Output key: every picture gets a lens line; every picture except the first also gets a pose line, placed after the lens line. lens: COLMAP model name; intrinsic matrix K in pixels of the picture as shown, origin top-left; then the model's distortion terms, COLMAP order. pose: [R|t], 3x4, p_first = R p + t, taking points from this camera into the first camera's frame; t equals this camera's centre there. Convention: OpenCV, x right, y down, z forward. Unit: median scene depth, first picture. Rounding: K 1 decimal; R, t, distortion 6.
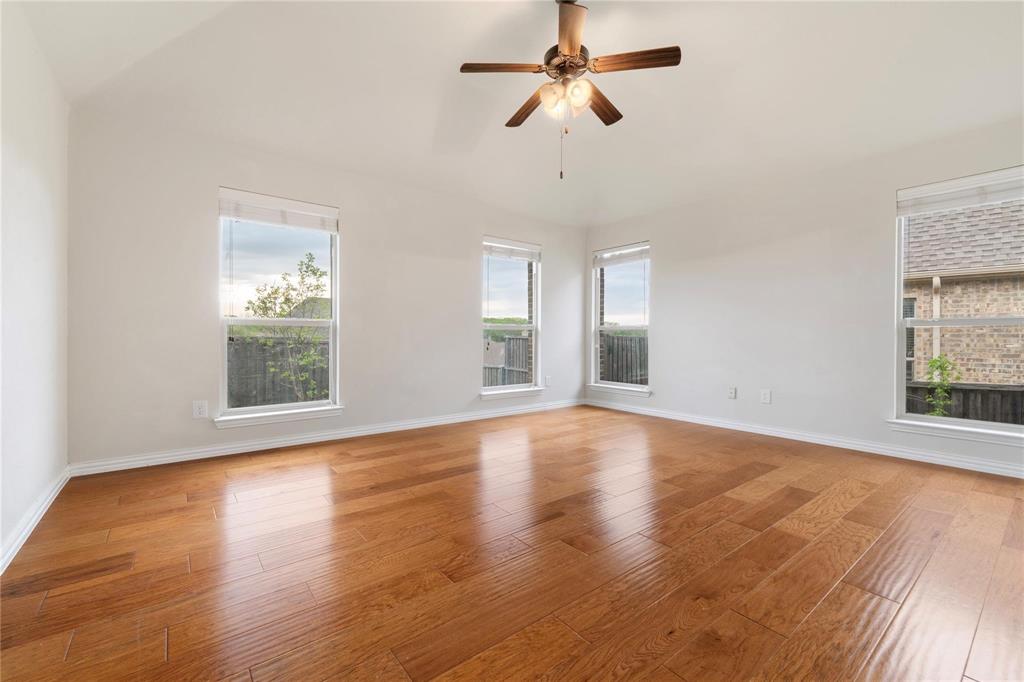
lens RADIAL K [[433.9, 0, 511.9], [0, 433.9, 336.3], [0, 0, 1]] dist [0.011187, 0.000144]
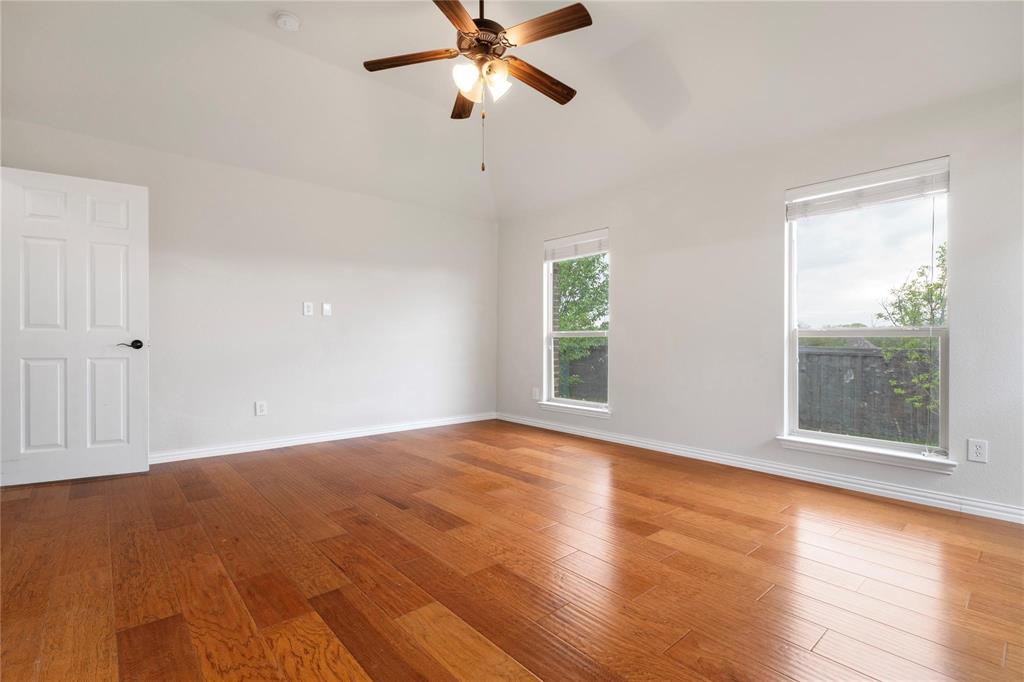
lens RADIAL K [[471.8, 0, 512.0], [0, 471.8, 341.0], [0, 0, 1]] dist [-0.004107, -0.000522]
pose [[0.054723, -0.005379, -0.998487, 1.010508], [-0.012515, 0.999903, -0.006073, -0.001668], [0.998423, 0.012828, 0.054650, 0.932218]]
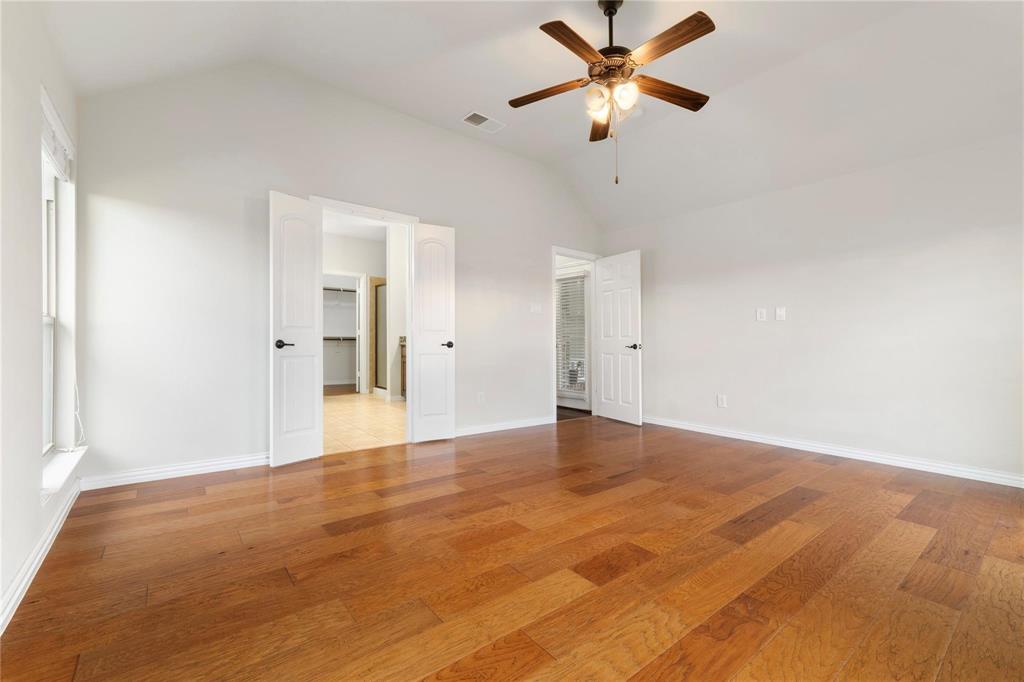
lens RADIAL K [[437.0, 0, 516.1], [0, 437.0, 351.4], [0, 0, 1]] dist [0.002971, 0.000128]
pose [[-0.999816, -0.016082, -0.010503, 0.328281], [-0.016366, 0.999487, 0.027534, -0.009290], [0.010055, 0.027701, -0.999566, 1.813509]]
